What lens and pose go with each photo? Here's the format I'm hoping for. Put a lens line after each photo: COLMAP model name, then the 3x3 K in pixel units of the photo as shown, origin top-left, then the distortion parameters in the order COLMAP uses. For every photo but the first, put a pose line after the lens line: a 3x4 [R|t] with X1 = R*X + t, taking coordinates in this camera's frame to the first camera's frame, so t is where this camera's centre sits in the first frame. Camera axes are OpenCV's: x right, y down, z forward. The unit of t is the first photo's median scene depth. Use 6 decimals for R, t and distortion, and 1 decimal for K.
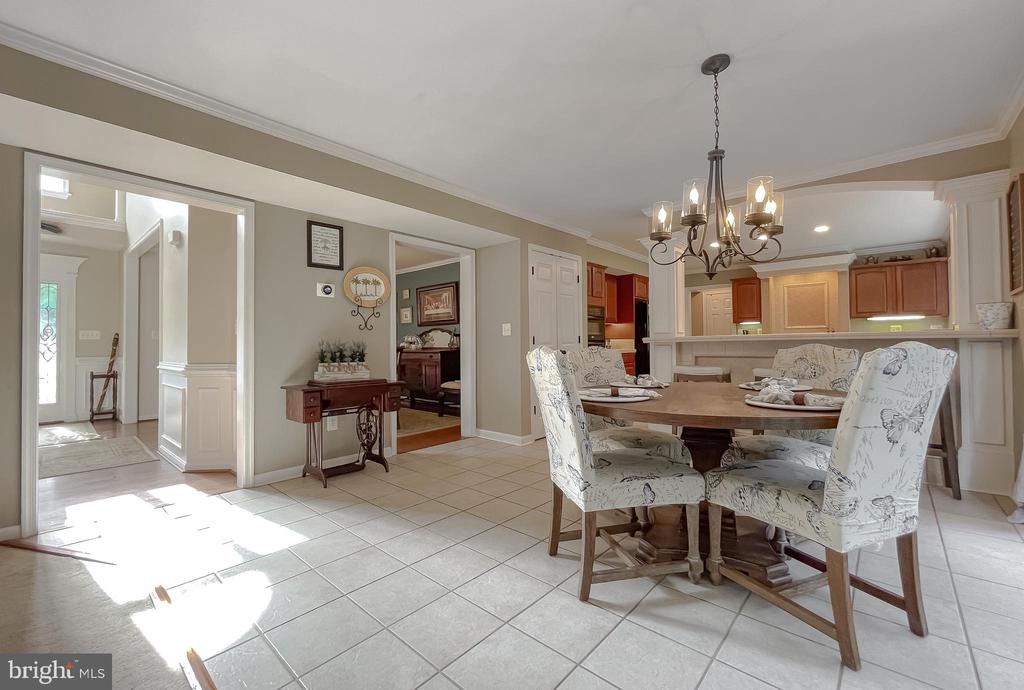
lens RADIAL K [[426.2, 0, 511.6], [0, 426.2, 338.4], [0, 0, 1]] dist [-0.001665, 0.001096]
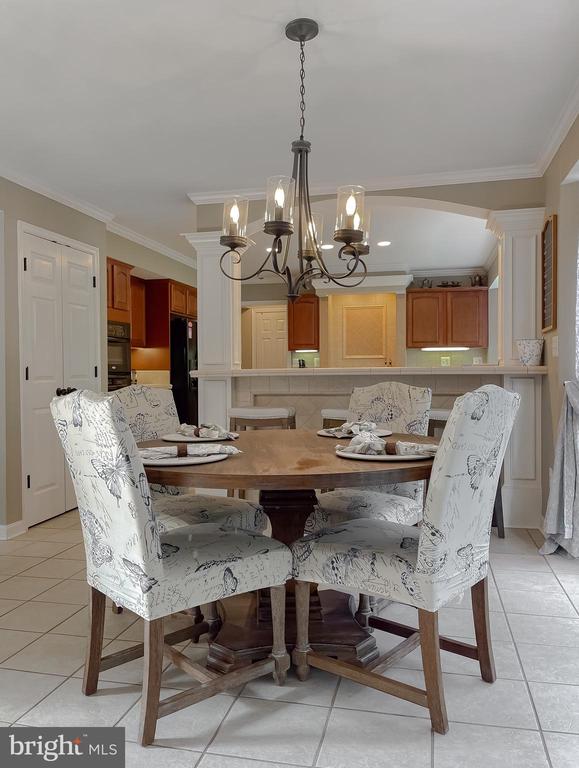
lens RADIAL K [[614.2, 0, 288.8], [0, 614.2, 379.4], [0, 0, 1]] dist [0.051570, -0.053921]
pose [[0.877352, -0.000824, 0.479847, -0.104952], [-0.010315, 0.999735, 0.020578, -0.020355], [-0.479737, -0.023004, 0.877111, -0.015890]]
